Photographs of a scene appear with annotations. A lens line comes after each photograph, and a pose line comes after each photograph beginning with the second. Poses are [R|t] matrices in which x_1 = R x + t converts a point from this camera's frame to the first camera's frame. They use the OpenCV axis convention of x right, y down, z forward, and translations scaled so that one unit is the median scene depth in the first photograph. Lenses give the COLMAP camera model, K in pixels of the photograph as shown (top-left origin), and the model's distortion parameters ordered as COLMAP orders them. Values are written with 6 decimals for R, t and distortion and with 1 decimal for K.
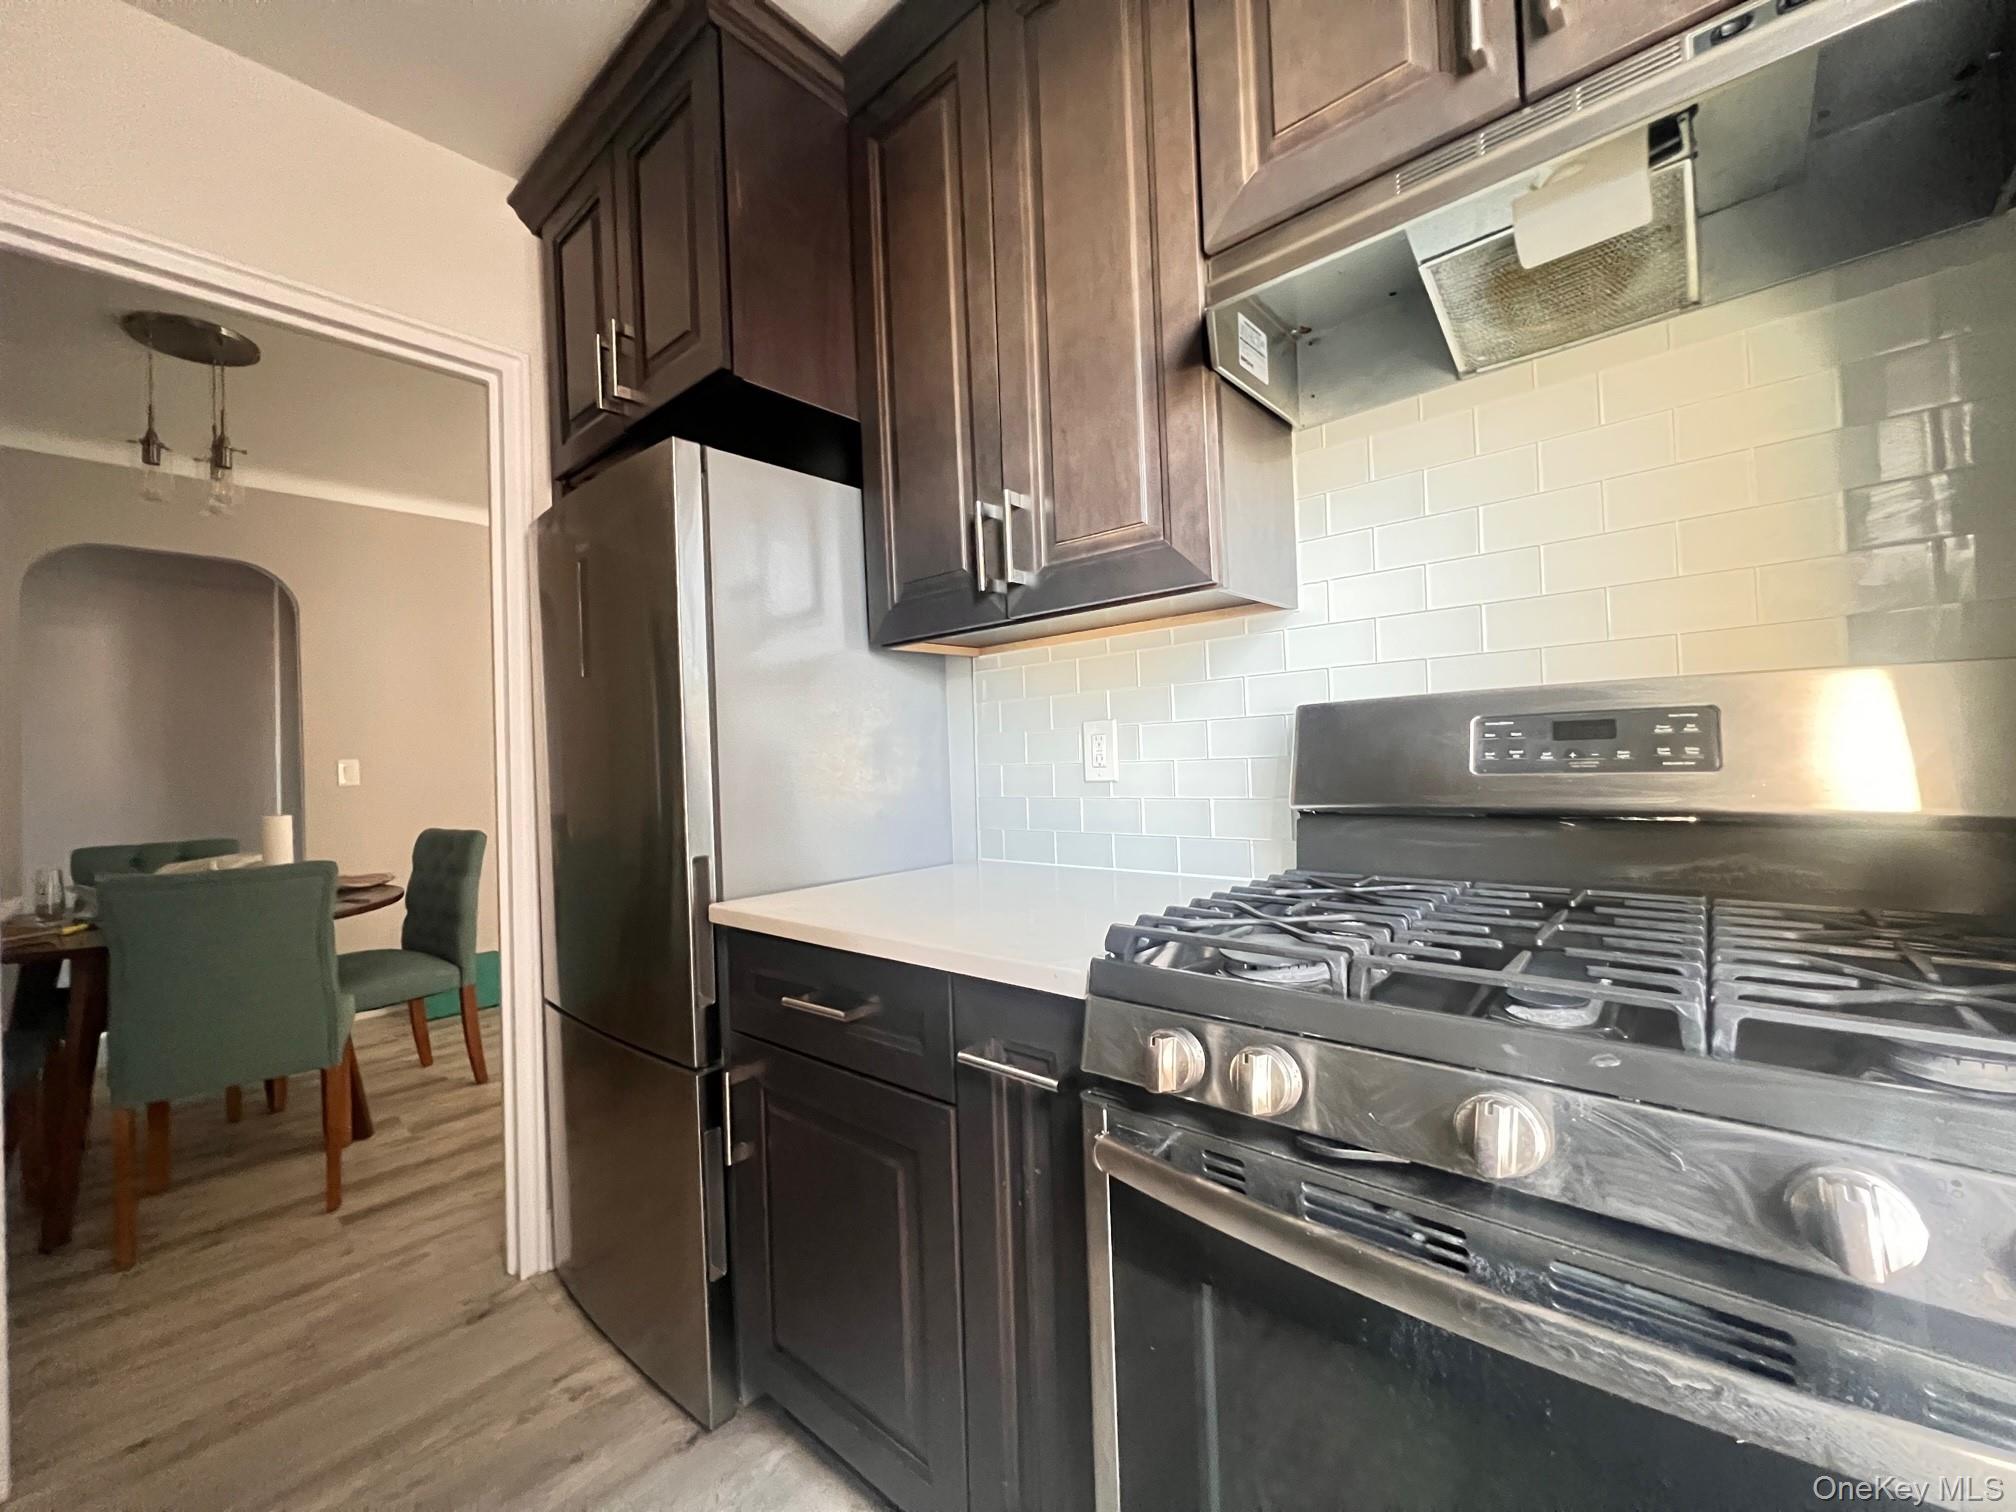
lens RADIAL K [[807.7, 0, 1001.4], [0, 807.7, 749.7], [0, 0, 1]] dist [-0.000311, -0.000264]
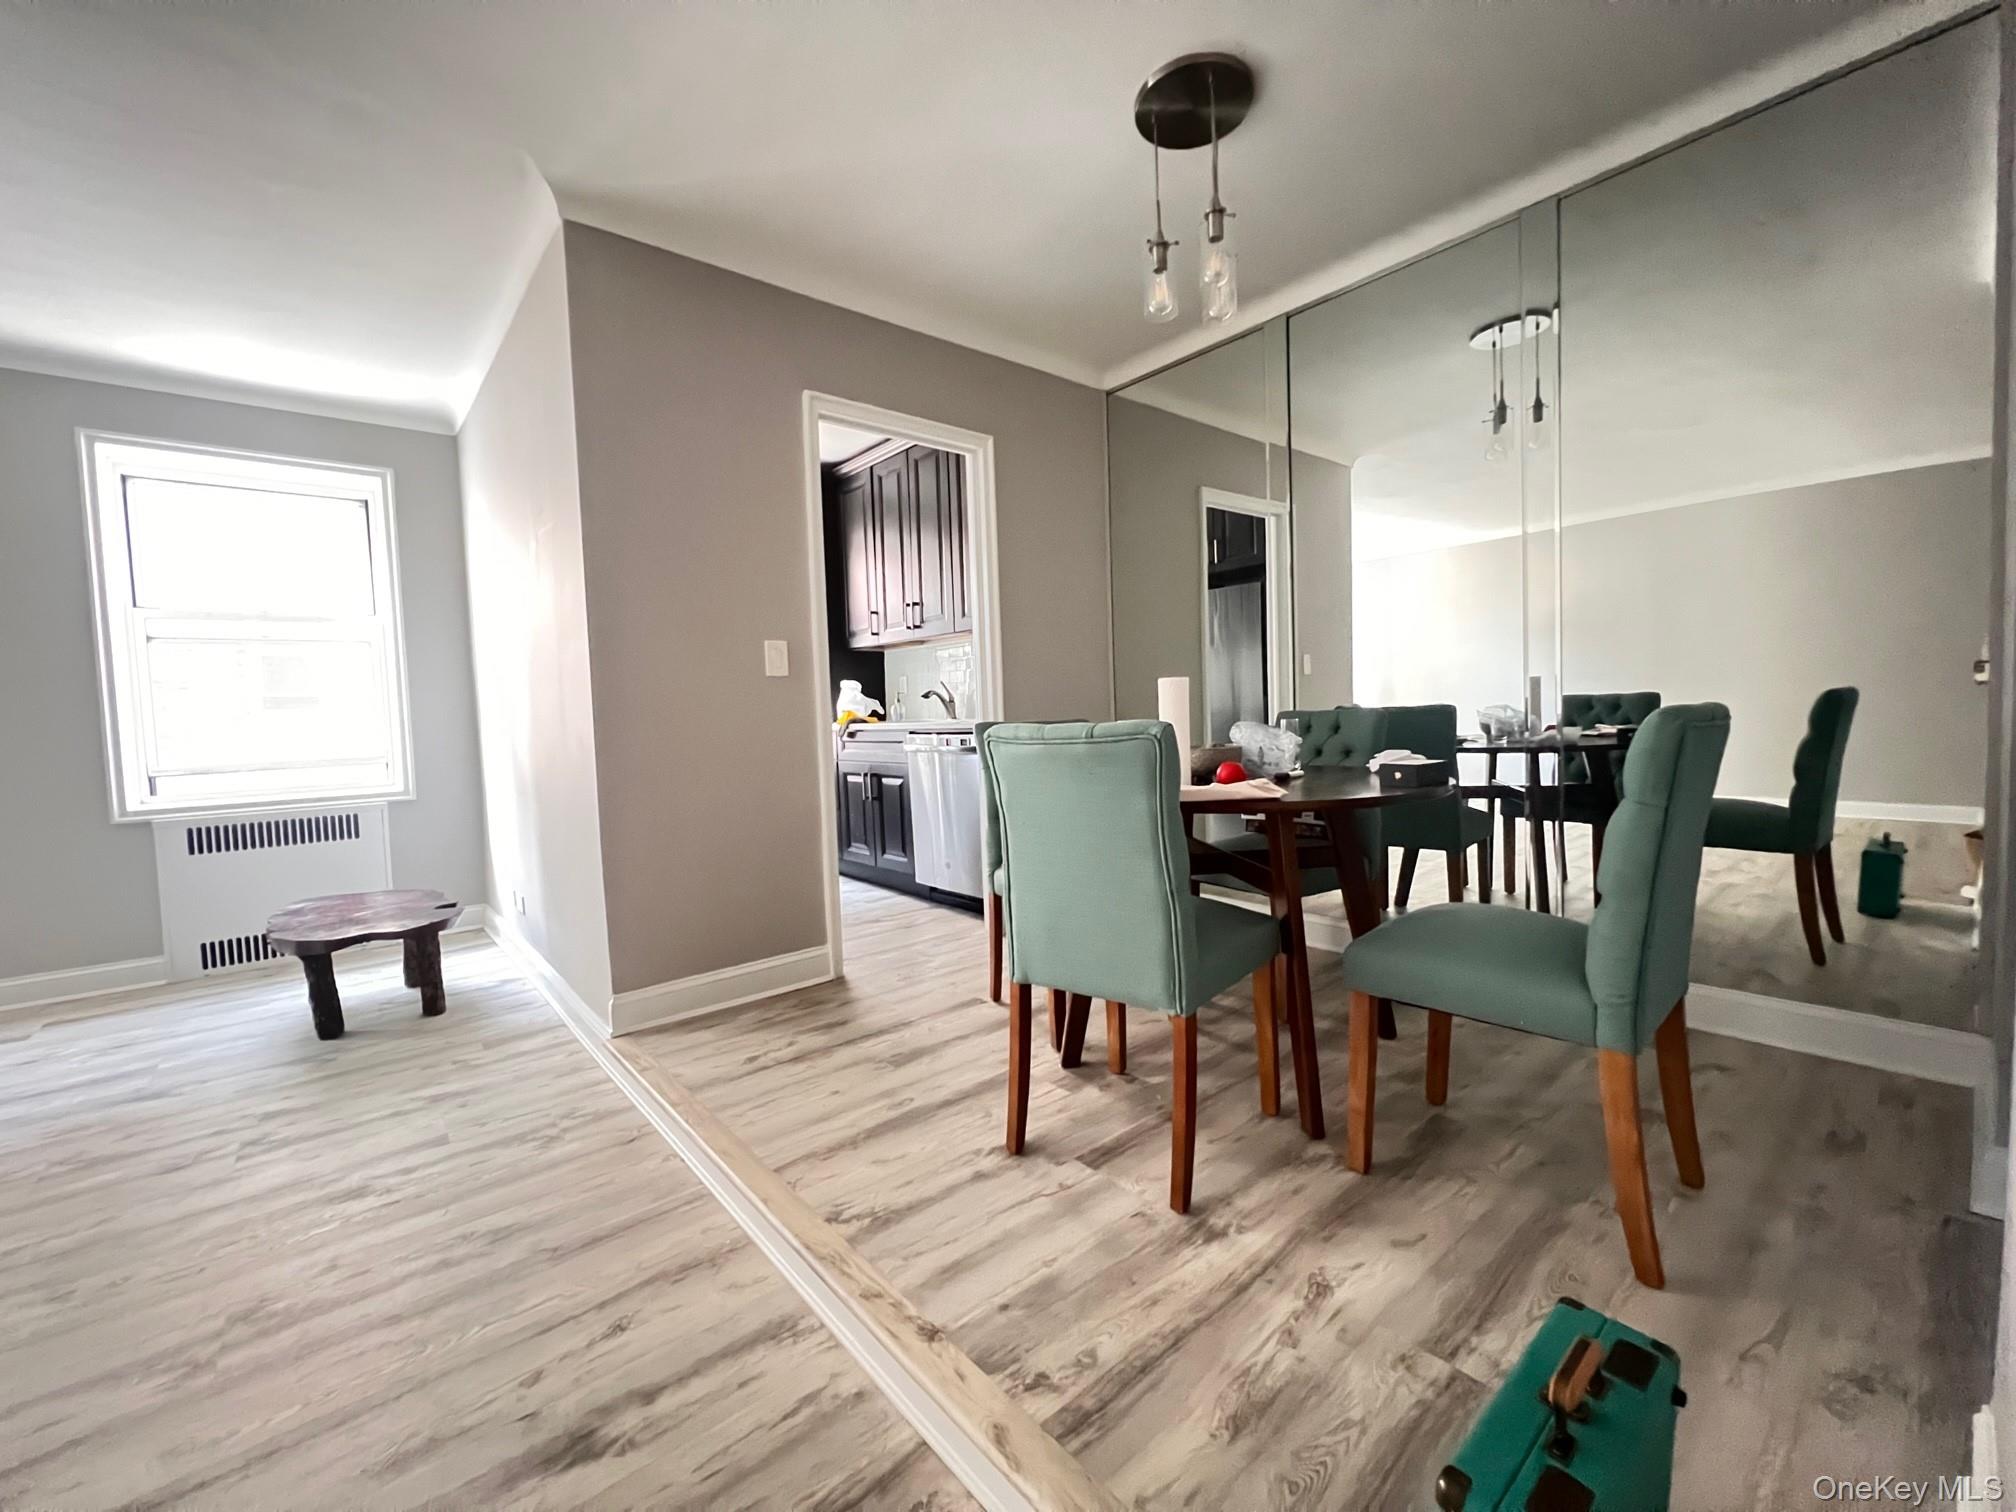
lens RADIAL K [[808.0, 0, 1002.7], [0, 808.0, 752.4], [0, 0, 1]] dist [-0.000763, 0.000269]
pose [[-0.986615, 0.065041, 0.149532, -0.915621], [0.070041, 0.997139, 0.028416, 0.127498], [-0.147256, 0.038509, -0.988348, 1.937491]]
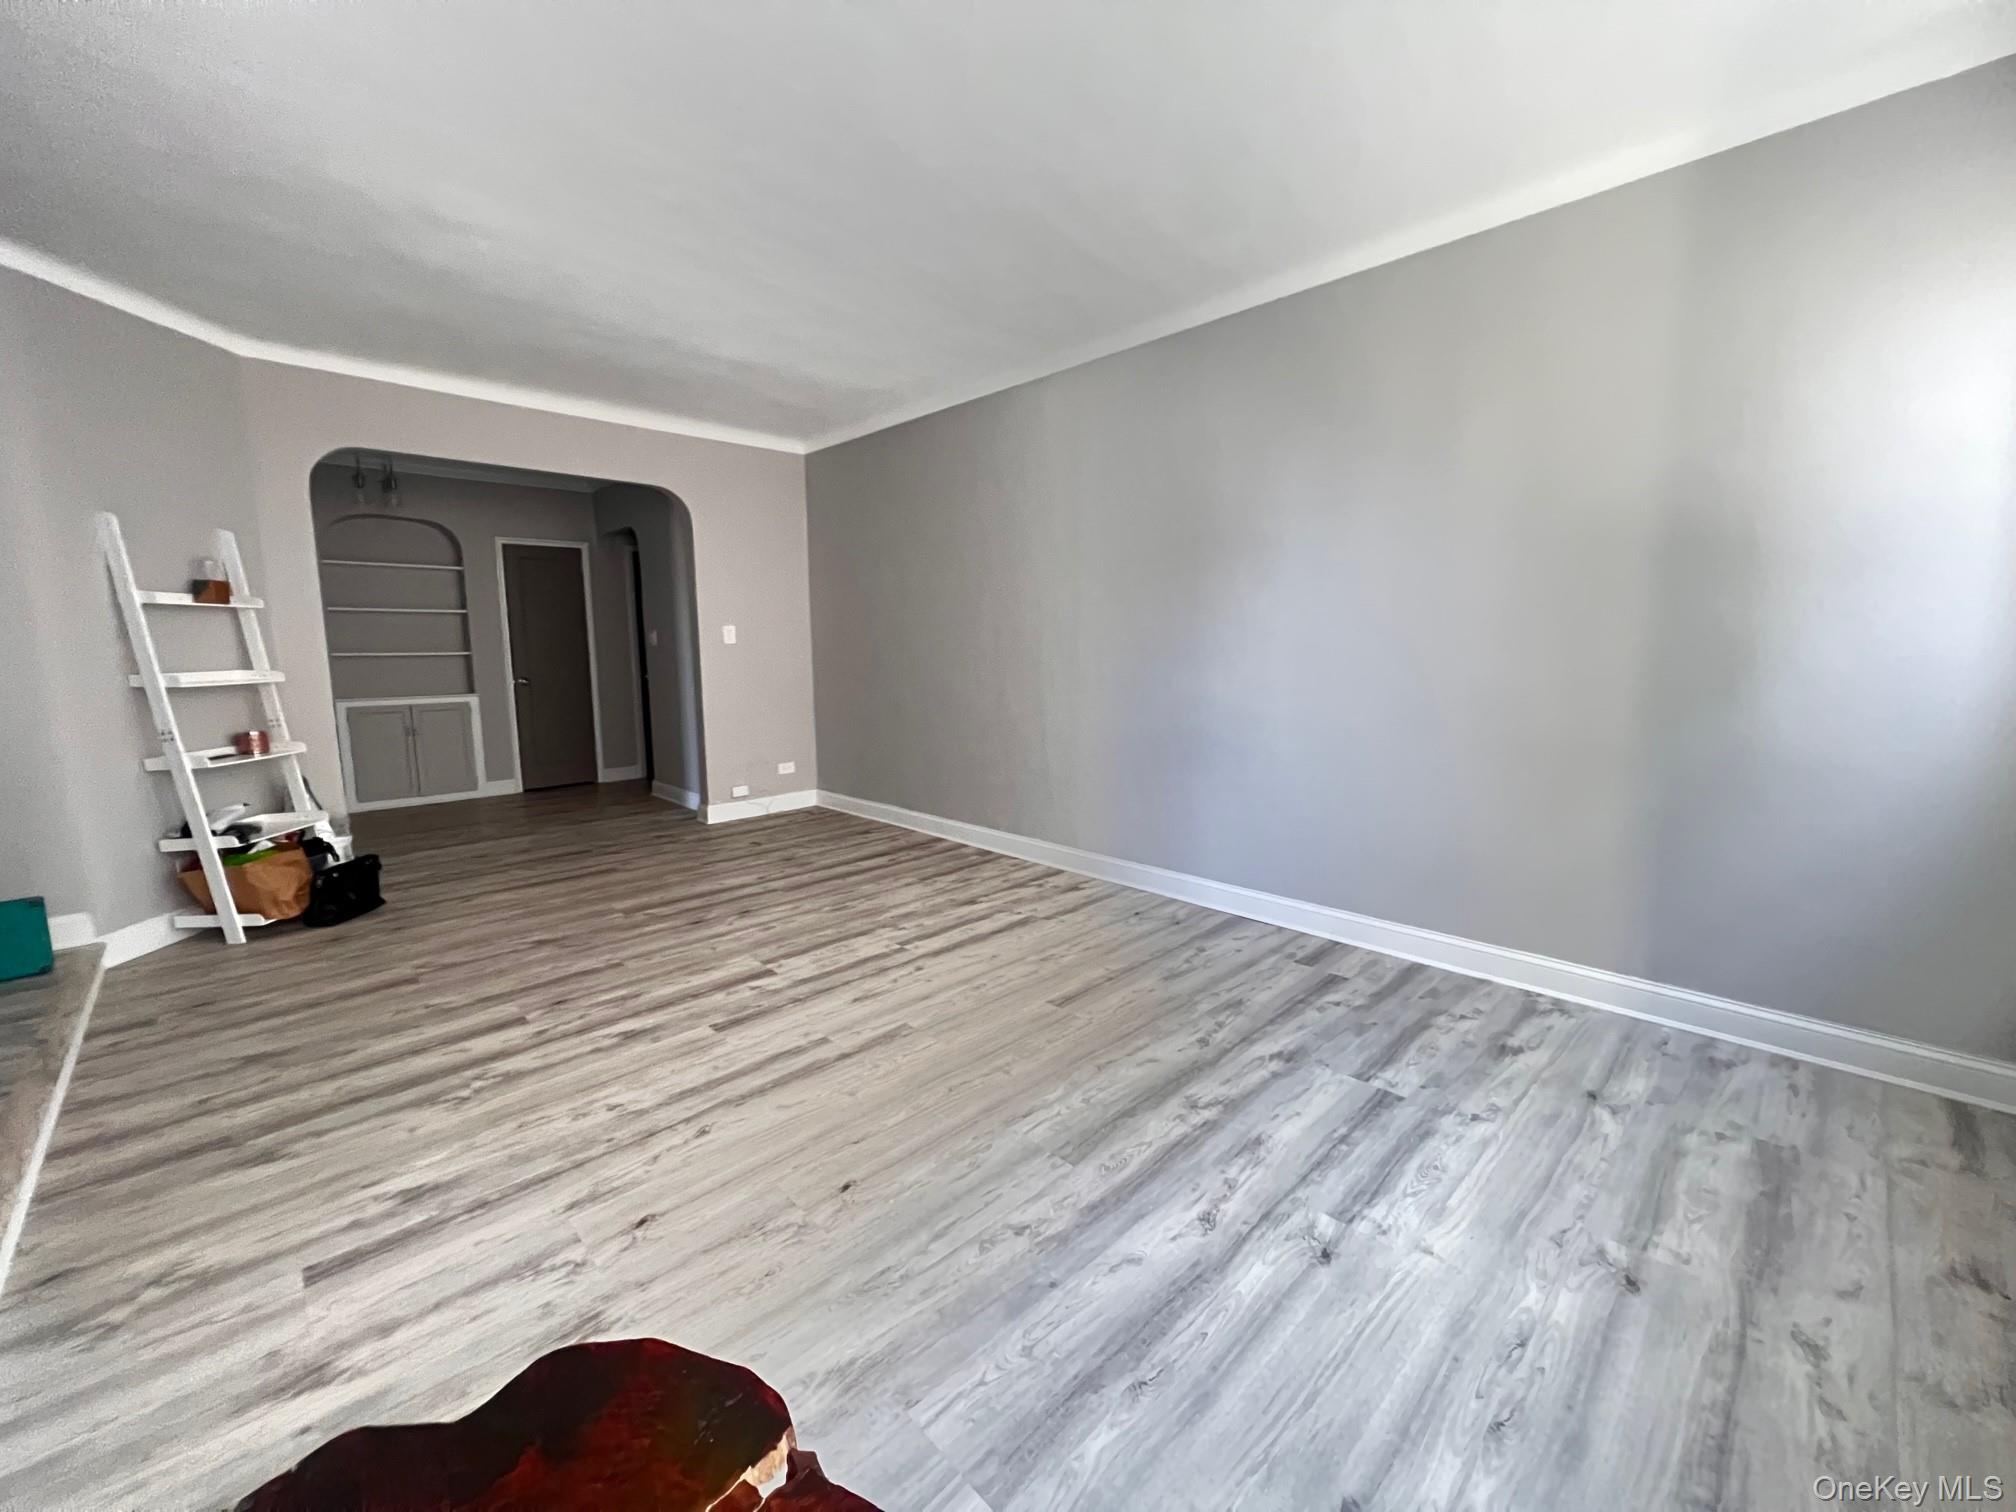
lens RADIAL K [[808.0, 0, 1002.7], [0, 808.0, 752.4], [0, 0, 1]] dist [-0.000763, 0.000269]
pose [[0.996728, 0.035766, -0.072491, 0.429689], [-0.024362, 0.988004, 0.152492, -0.005035], [0.077076, -0.150227, 0.985643, 0.640948]]
